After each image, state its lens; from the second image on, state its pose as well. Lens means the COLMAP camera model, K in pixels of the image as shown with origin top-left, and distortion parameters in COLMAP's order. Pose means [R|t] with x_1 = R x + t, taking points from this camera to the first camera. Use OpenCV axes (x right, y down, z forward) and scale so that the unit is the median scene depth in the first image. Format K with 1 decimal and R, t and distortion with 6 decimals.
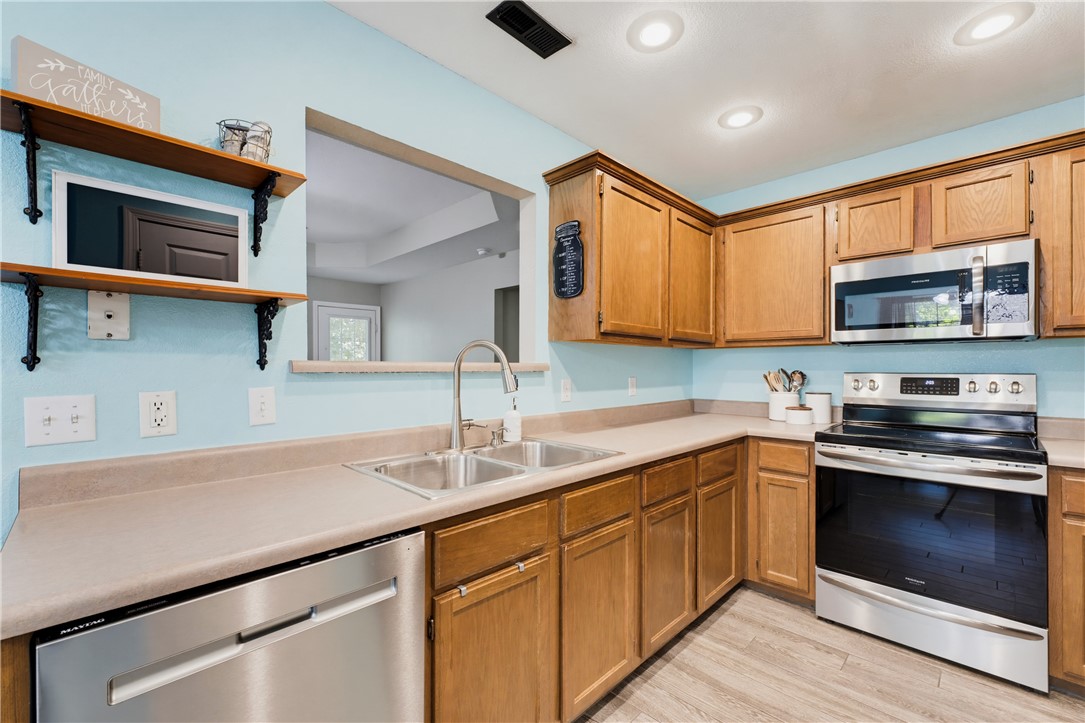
lens RADIAL K [[454.6, 0, 544.3], [0, 454.6, 367.5], [0, 0, 1]] dist [0.000925, 0.000234]
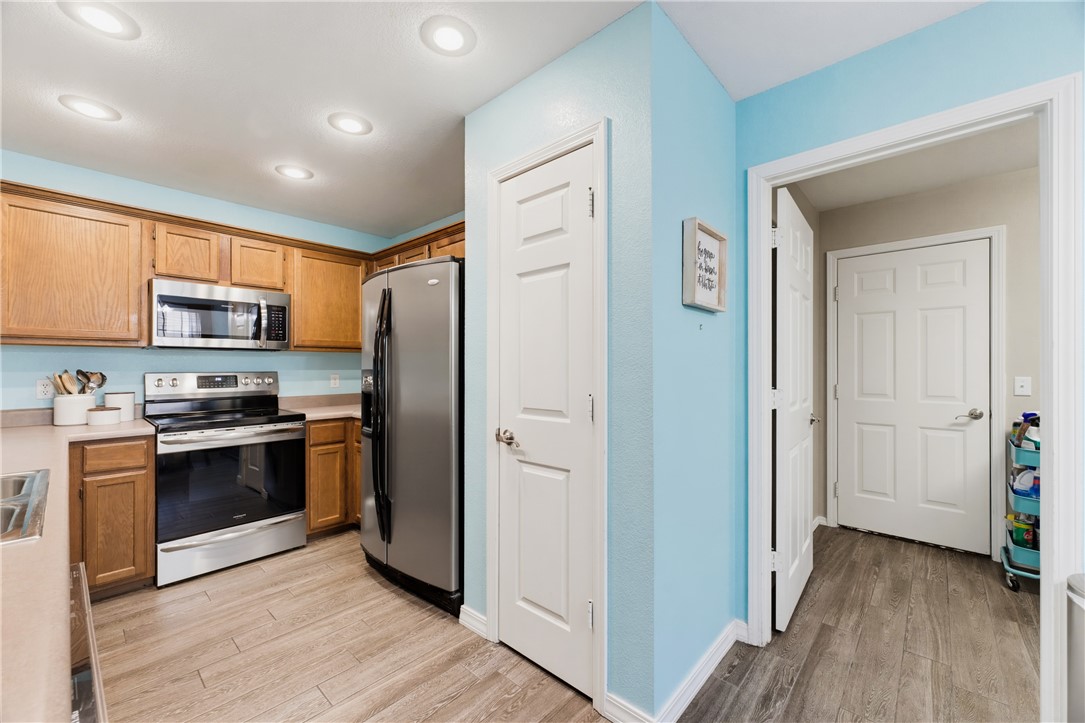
lens RADIAL K [[437.8, 0, 542.5], [0, 437.8, 361.5], [0, 0, 1]] dist [0.000083, -0.000012]
pose [[-0.036664, 0.012480, 0.999250, -0.515206], [0.003504, 0.999917, -0.012360, -0.000038], [-0.999322, 0.003048, -0.036705, 0.077574]]
